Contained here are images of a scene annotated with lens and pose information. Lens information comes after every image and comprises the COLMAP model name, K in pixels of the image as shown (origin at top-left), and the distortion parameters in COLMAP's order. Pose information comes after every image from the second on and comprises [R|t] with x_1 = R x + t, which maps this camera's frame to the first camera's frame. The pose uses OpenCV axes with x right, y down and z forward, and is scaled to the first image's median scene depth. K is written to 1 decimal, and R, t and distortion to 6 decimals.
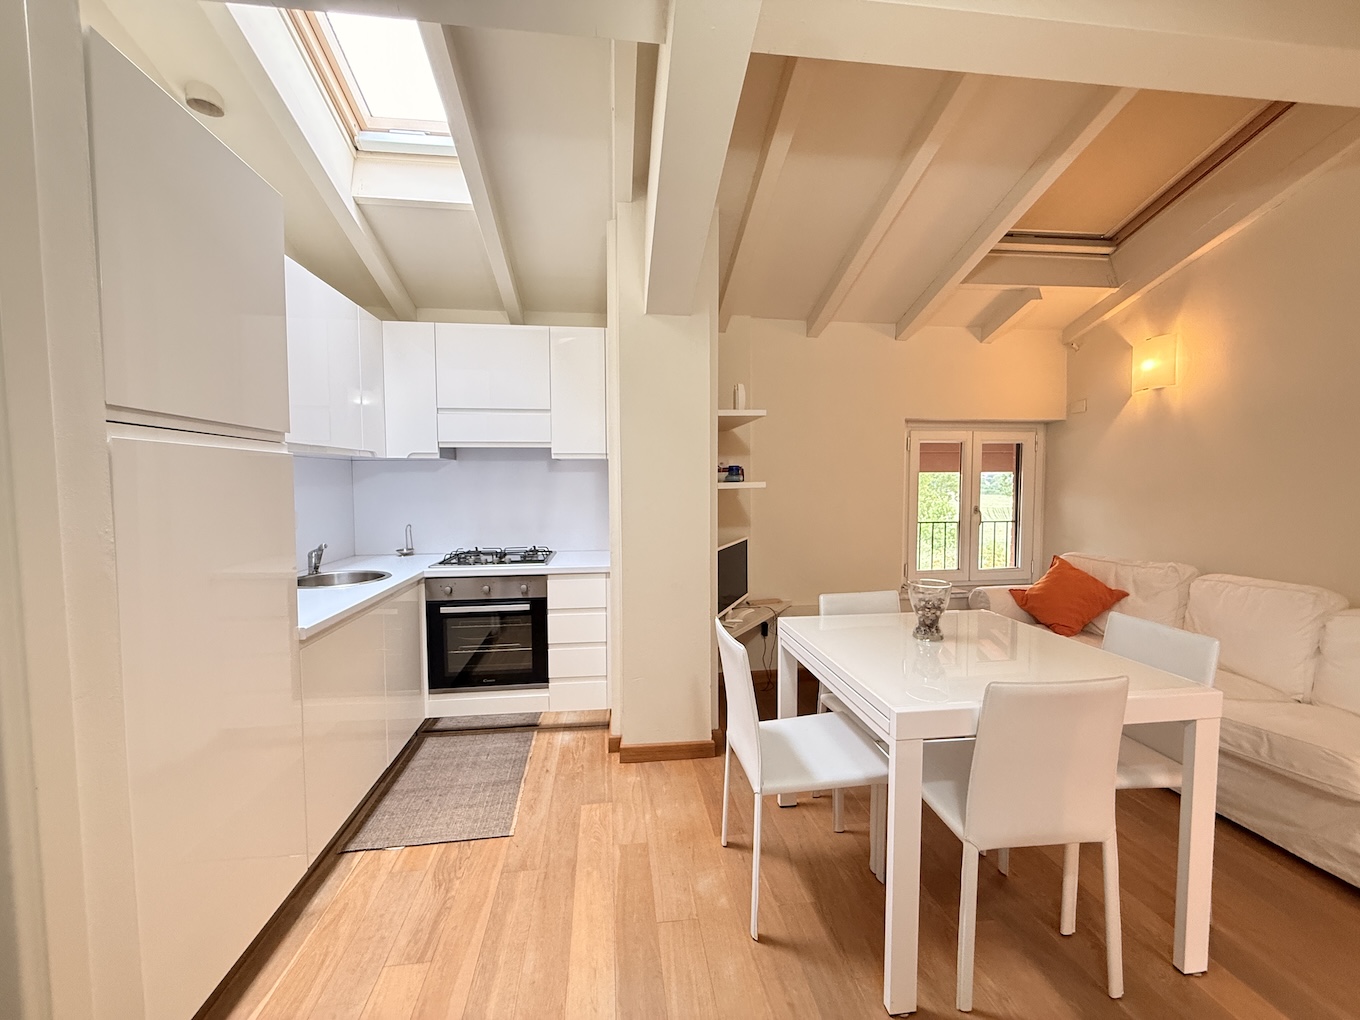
lens RADIAL K [[543.3, 0, 674.6], [0, 543.3, 510.0], [0, 0, 1]] dist [-0.002070, 0.000083]
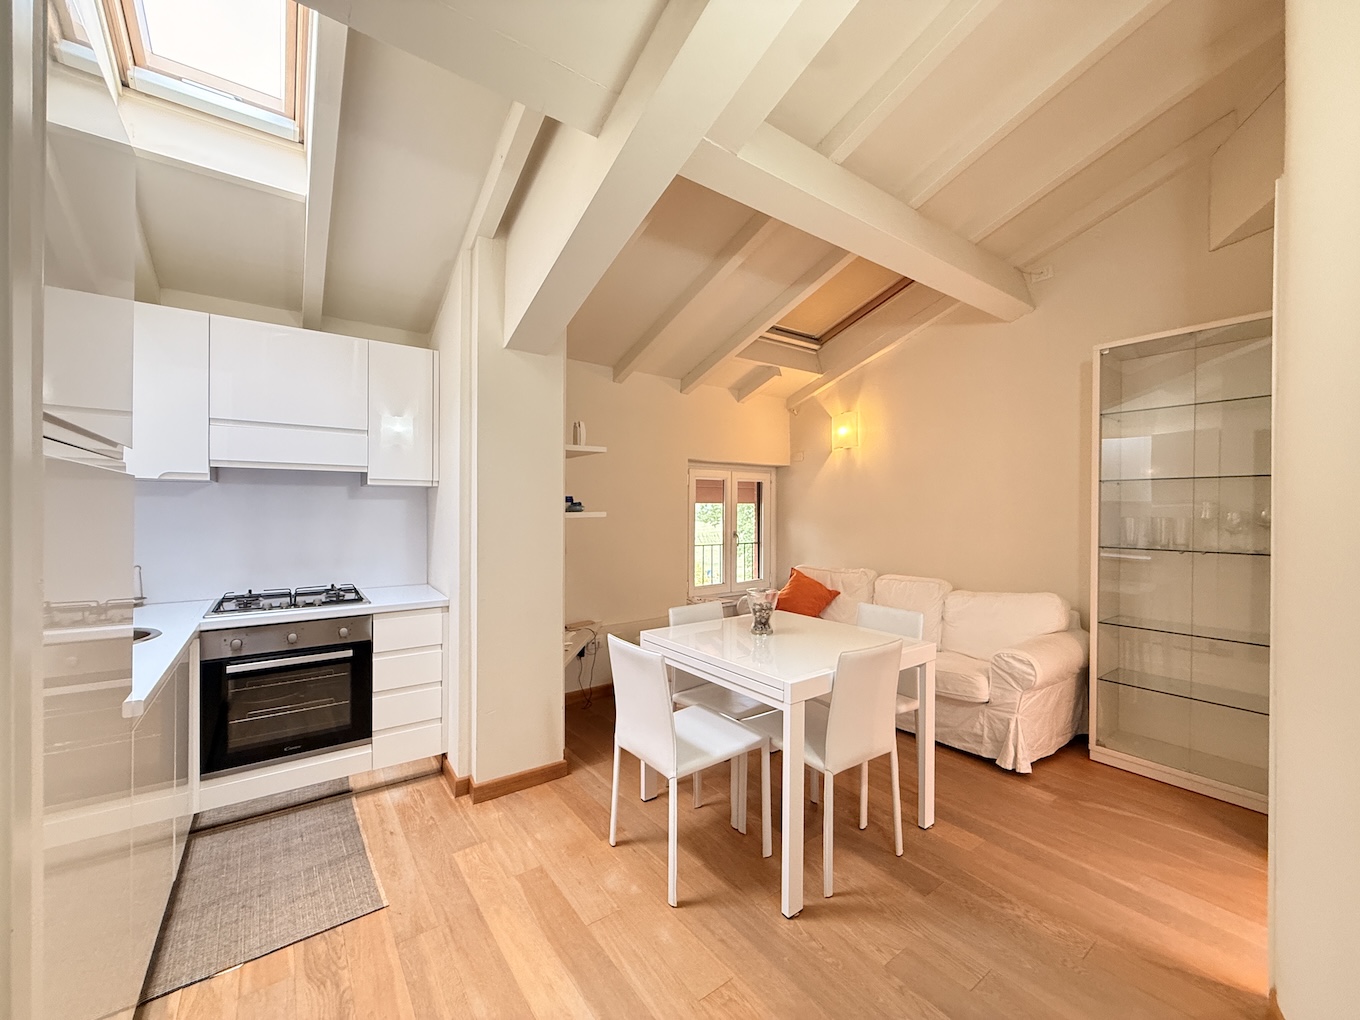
lens RADIAL K [[544.8, 0, 676.6], [0, 544.8, 508.6], [0, 0, 1]] dist [-0.000355, -0.000120]
pose [[0.873988, 0.007272, 0.485893, -0.235542], [0.018087, 0.998708, -0.047480, -0.003065], [-0.485611, 0.050286, 0.872728, -0.036280]]
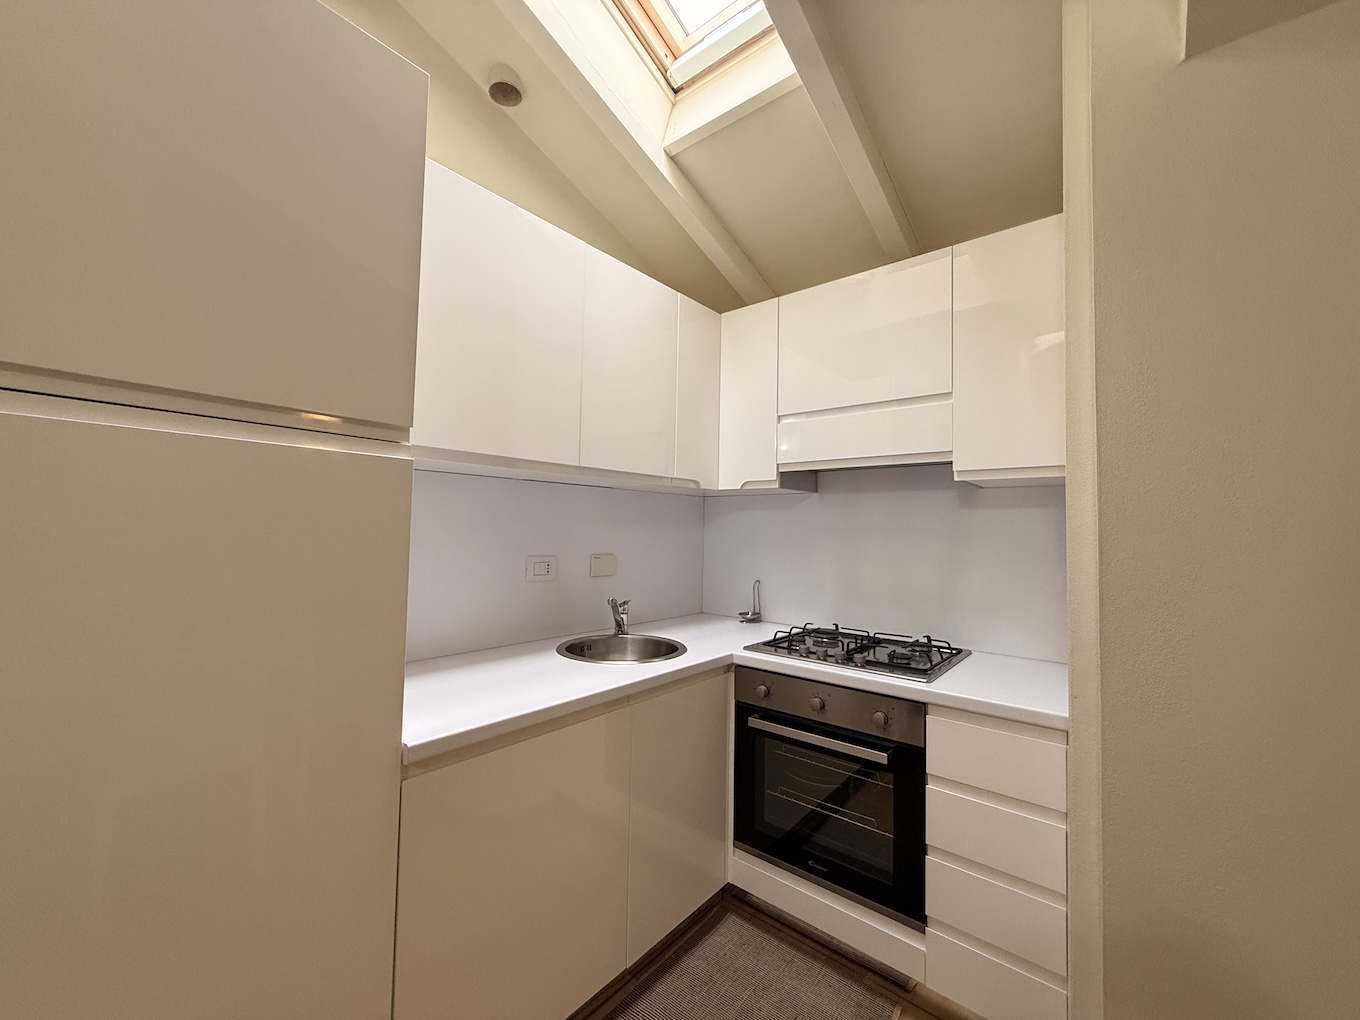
lens RADIAL K [[543.3, 0, 674.6], [0, 543.3, 510.0], [0, 0, 1]] dist [-0.002070, 0.000083]
pose [[0.684105, -0.010303, -0.729311, -0.023119], [-0.060820, 0.995612, -0.071115, -0.011182], [0.726843, 0.093007, 0.680477, 0.466360]]
